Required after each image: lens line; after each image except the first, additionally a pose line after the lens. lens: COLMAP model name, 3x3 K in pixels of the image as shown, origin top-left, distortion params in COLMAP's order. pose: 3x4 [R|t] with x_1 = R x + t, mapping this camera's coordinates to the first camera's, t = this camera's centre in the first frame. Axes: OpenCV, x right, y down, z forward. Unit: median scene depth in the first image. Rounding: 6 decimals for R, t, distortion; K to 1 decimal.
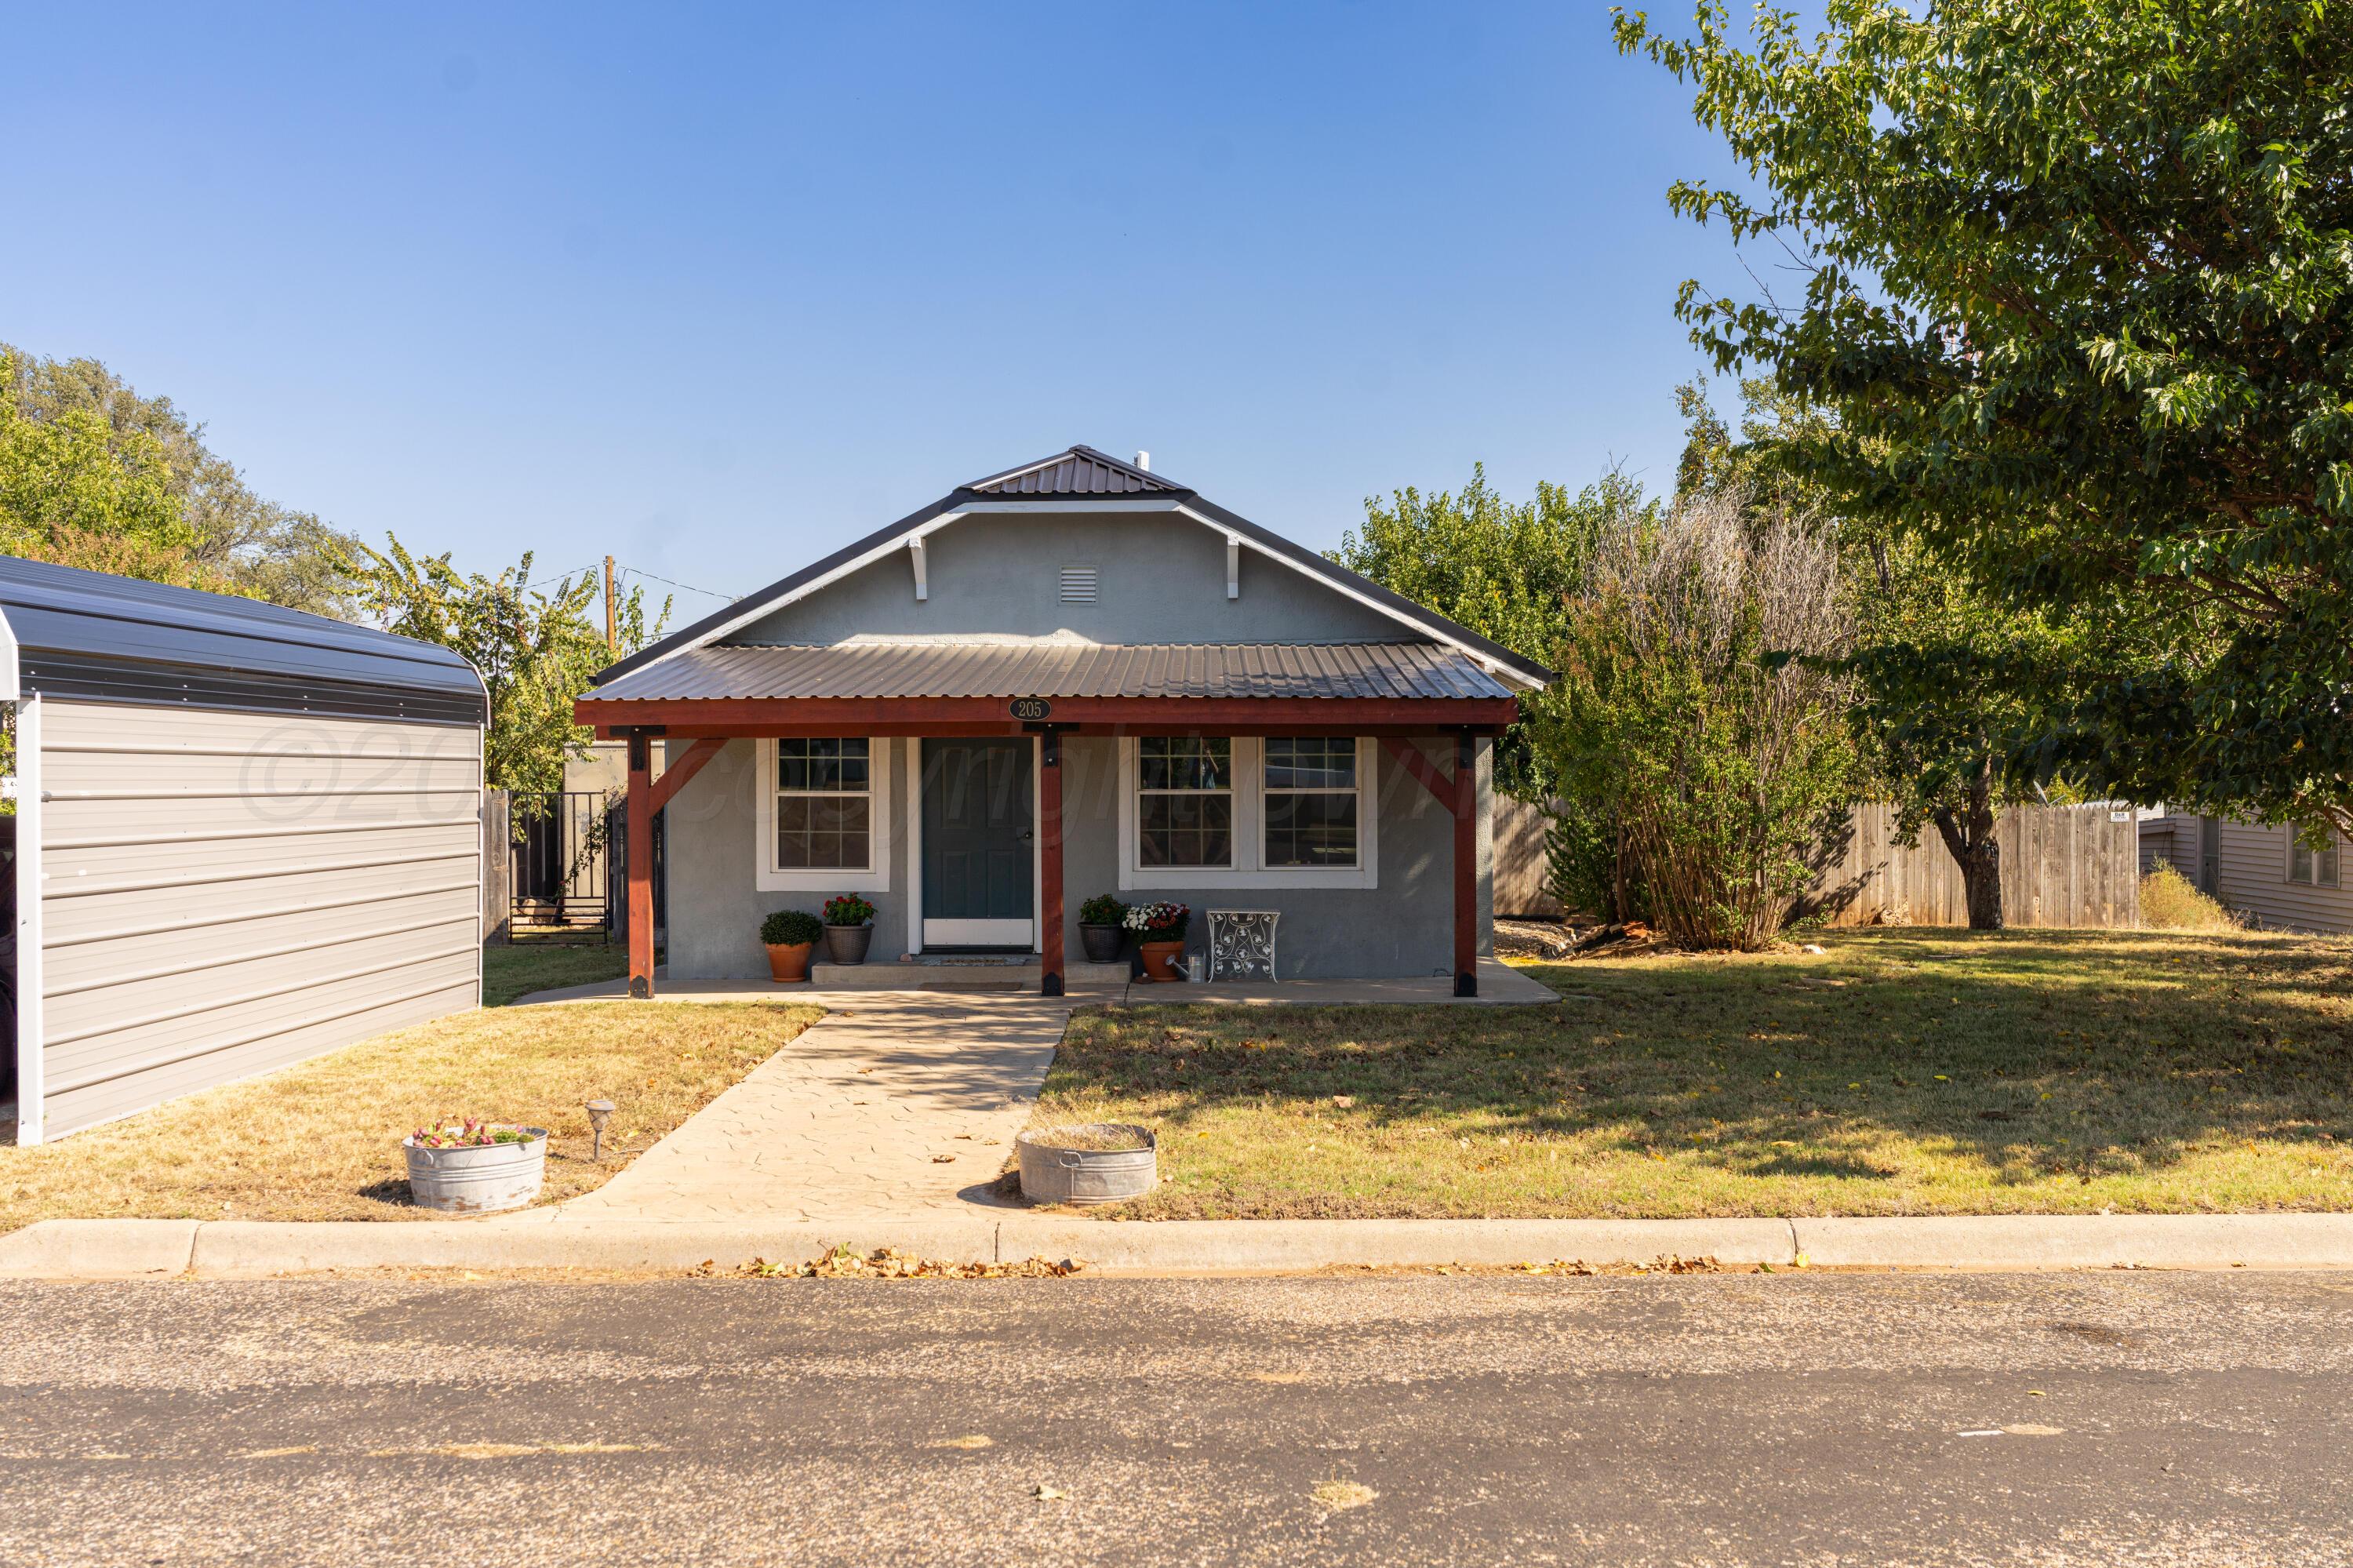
lens RADIAL K [[2334.4, 0, 1238.0], [0, 2334.4, 792.8], [0, 0, 1]] dist [-0.005683, 0.002146]
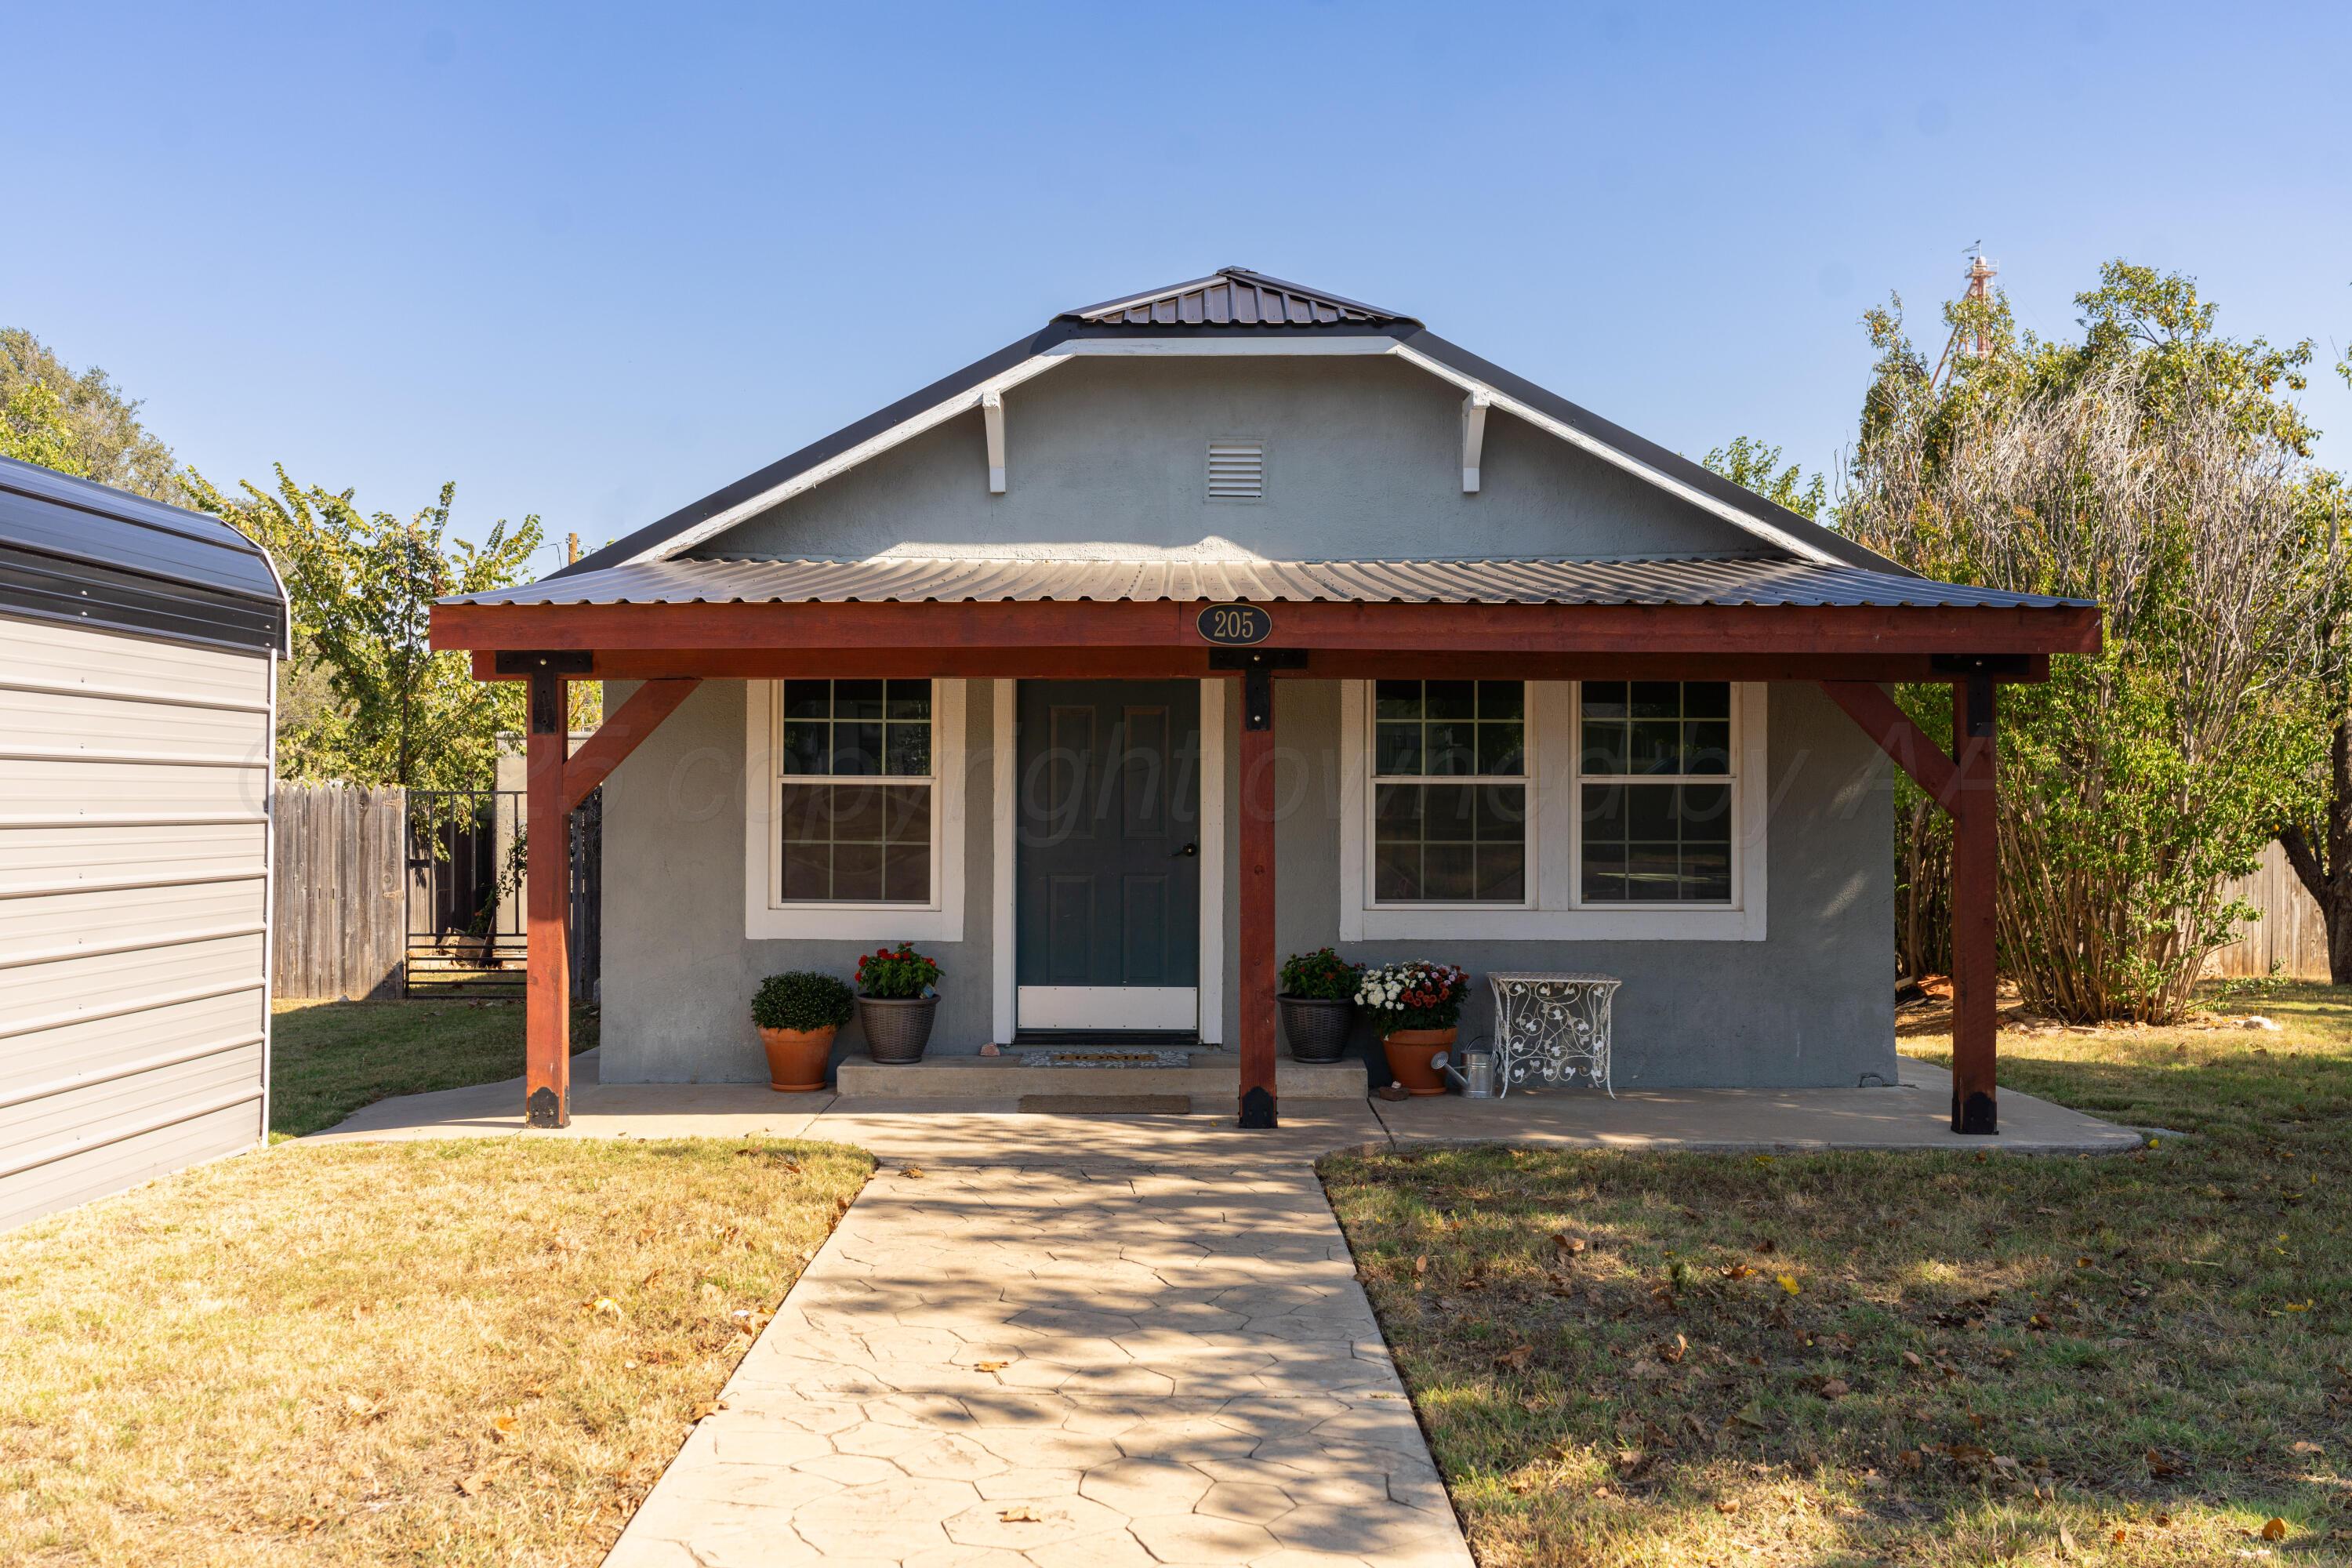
lens RADIAL K [[2263.5, 0, 1176.0], [0, 2263.5, 784.0], [0, 0, 1]] dist [-0.006946, -0.001988]
pose [[0.999923, 0.005079, -0.011294, -0.087459], [-0.005247, 0.999875, -0.014906, 0.009908], [0.011217, 0.014964, 0.999825, 0.410076]]
